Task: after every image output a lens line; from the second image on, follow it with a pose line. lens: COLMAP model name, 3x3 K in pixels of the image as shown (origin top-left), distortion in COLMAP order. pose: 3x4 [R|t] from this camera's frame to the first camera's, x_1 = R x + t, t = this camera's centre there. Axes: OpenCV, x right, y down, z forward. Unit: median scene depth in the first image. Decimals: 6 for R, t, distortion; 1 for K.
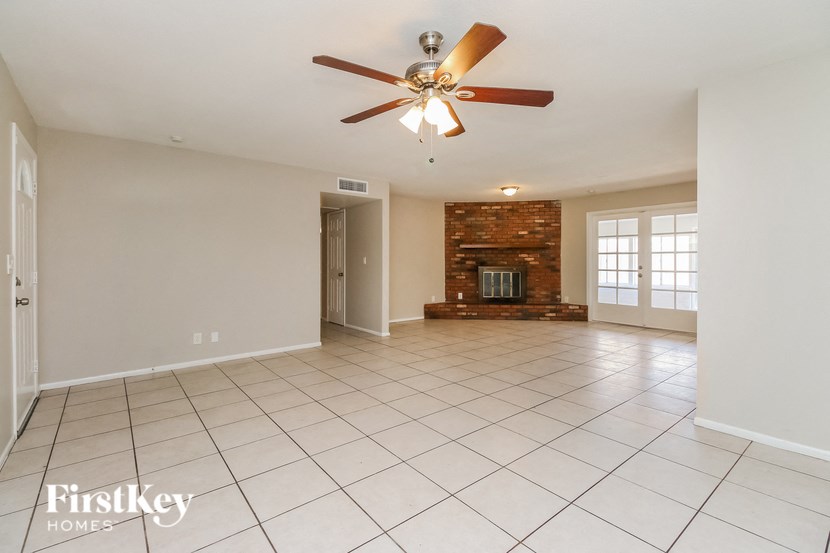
lens RADIAL K [[380.8, 0, 410.8], [0, 380.8, 259.8], [0, 0, 1]] dist [0.000494, -0.000114]
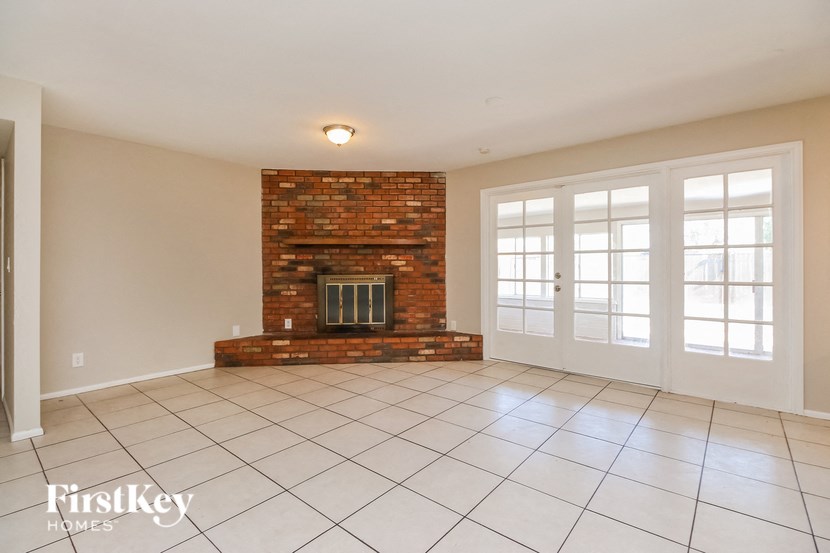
lens RADIAL K [[383.6, 0, 418.6], [0, 383.6, 264.9], [0, 0, 1]] dist [-0.000026, -0.000384]
pose [[0.978861, -0.000384, 0.204526, 0.214011], [0.001226, 0.999991, -0.003993, 0.003761], [-0.204523, 0.004160, 0.978853, 0.367336]]
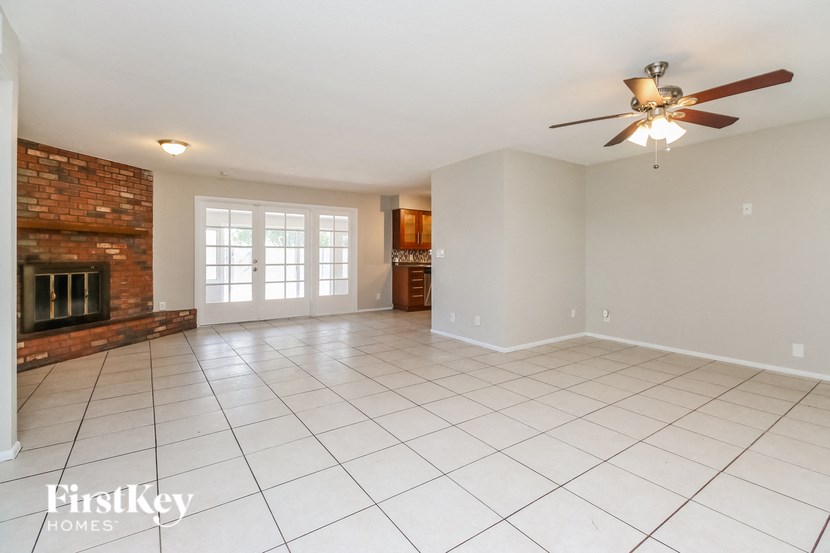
lens RADIAL K [[383.6, 0, 418.6], [0, 383.6, 264.9], [0, 0, 1]] dist [-0.000026, -0.000384]
pose [[0.053407, -0.021937, 0.998332, -0.315361], [-0.005182, 0.999739, 0.022245, 0.003693], [-0.998559, -0.006362, 0.053279, 0.447553]]
